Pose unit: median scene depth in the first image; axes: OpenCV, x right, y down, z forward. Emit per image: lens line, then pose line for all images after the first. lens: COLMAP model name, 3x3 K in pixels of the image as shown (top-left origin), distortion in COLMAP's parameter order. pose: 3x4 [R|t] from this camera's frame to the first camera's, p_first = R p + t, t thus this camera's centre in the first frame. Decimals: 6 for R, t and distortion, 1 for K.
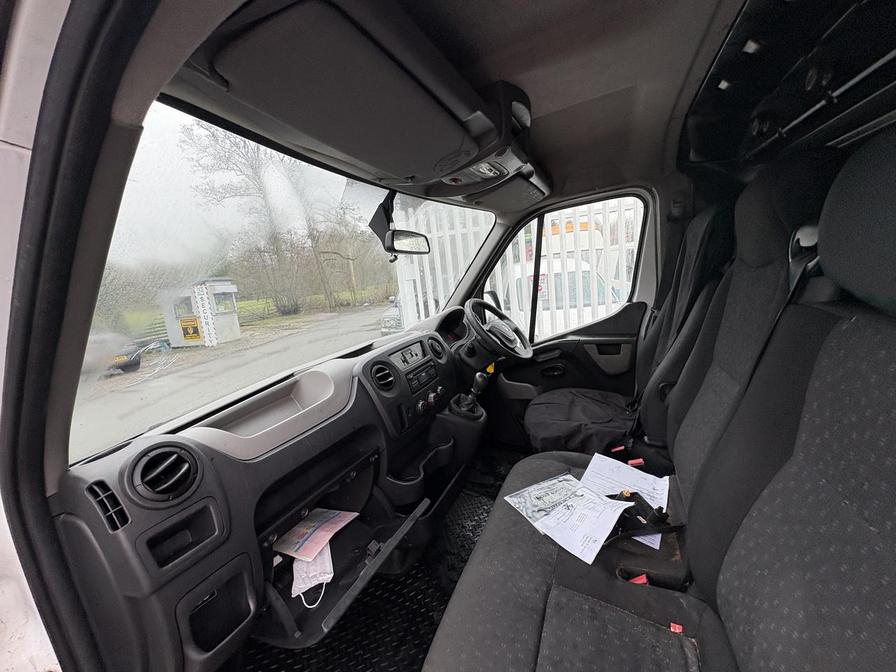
lens RADIAL K [[356.8, 0, 448.0], [0, 356.8, 338.1], [0, 0, 1]] dist [-0.003050, 0.000694]
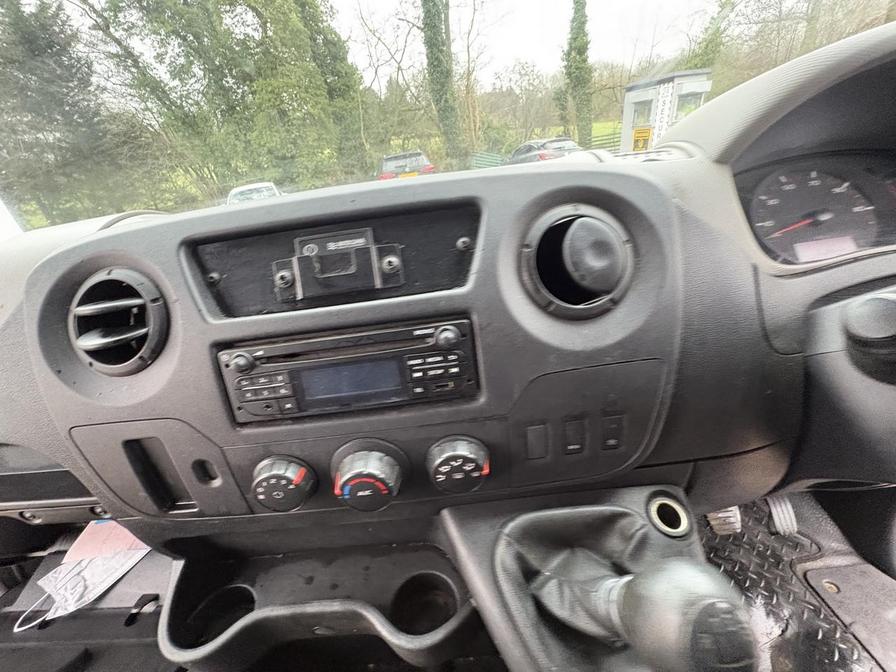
lens RADIAL K [[356.8, 0, 447.8], [0, 356.8, 338.8], [0, 0, 1]] dist [-0.003050, 0.000694]
pose [[0.434239, 0.480505, -0.761940, 0.094212], [-0.081908, 0.863408, 0.497813, -0.023245], [0.897066, -0.153760, 0.414282, 0.764495]]
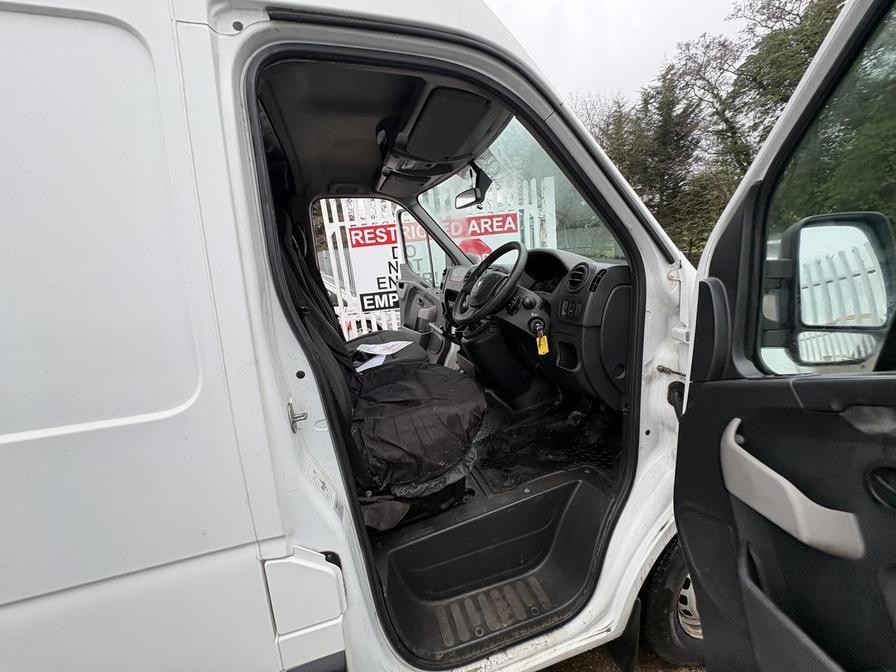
lens RADIAL K [[356.8, 0, 446.0], [0, 356.8, 335.8], [0, 0, 1]] dist [-0.003050, 0.000694]
pose [[-0.737123, 0.312882, -0.598961, 0.753385], [0.053142, 0.910448, 0.410195, -0.271959], [0.673666, 0.270534, -0.687739, 1.575199]]
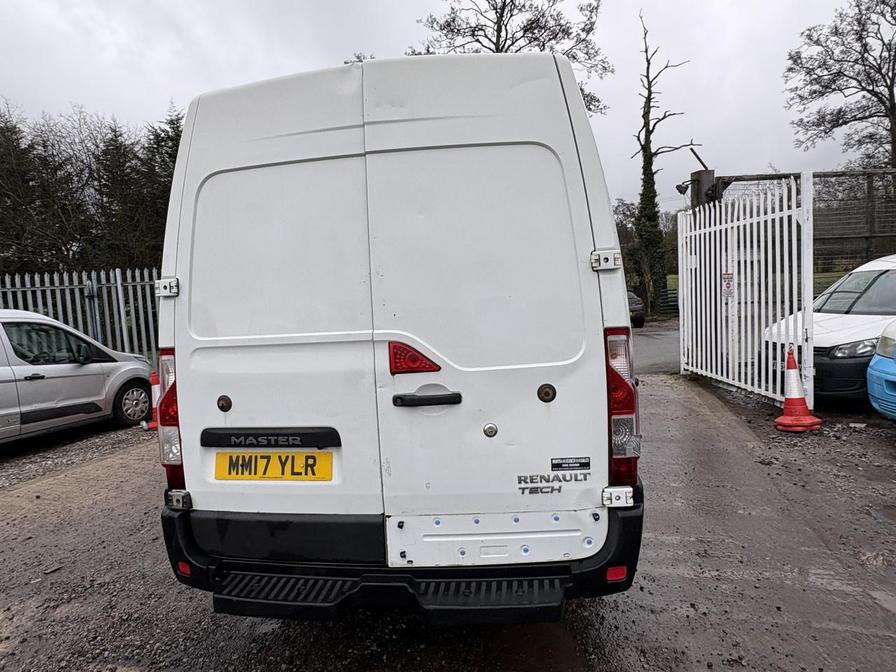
lens RADIAL K [[565.7, 0, 447.7], [0, 565.7, 342.5], [0, 0, 1]] dist [0.002544, 0.000934]
pose [[0.290512, 0.184040, -0.939006, 4.532820], [-0.147583, 0.978205, 0.146063, -0.214739], [0.945422, 0.096148, 0.311342, -0.993162]]
